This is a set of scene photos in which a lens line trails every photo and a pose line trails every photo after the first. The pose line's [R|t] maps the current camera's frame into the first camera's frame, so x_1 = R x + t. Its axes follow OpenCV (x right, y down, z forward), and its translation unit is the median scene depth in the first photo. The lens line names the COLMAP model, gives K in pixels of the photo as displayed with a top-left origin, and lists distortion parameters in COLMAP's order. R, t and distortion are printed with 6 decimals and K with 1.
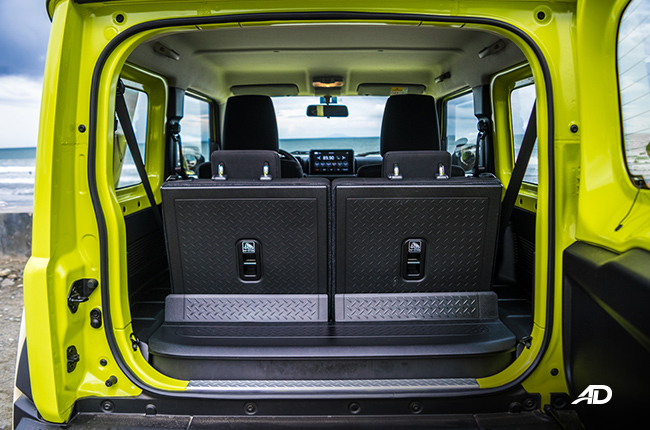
lens RADIAL K [[1382.8, 0, 353.3], [0, 1382.8, 198.8], [0, 0, 1]] dist [0.036570, 0.000000]
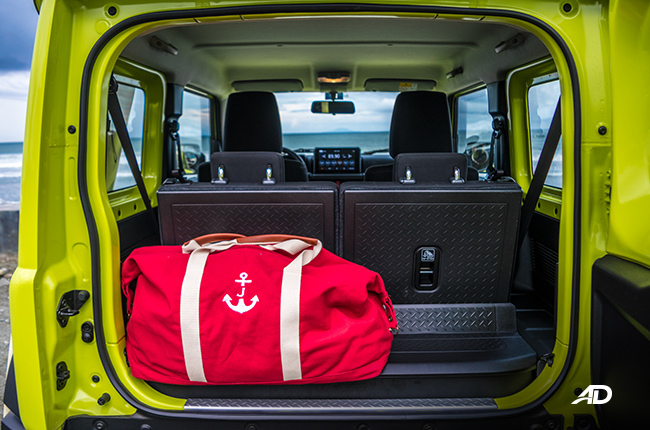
lens RADIAL K [[1345.8, 0, 326.2], [0, 1345.8, 214.5], [0, 0, 1]] dist [0.018030, 0.000000]
pose [[0.999800, 0.002964, -0.019762, -0.006666], [-0.002549, 0.999777, 0.020987, -0.012585], [0.019820, -0.020932, 0.999584, 0.093954]]
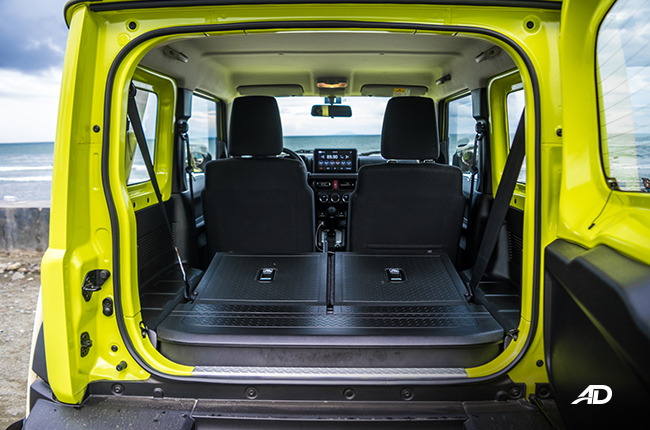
lens RADIAL K [[1471.5, 0, 320.4], [0, 1471.5, 215.5], [0, 0, 1]] dist [0.115741, 0.000000]
pose [[0.999366, 0.010271, -0.034088, 0.015577], [-0.009840, 0.999870, 0.012780, -0.000065], [0.034215, -0.012437, 0.999337, -0.127619]]
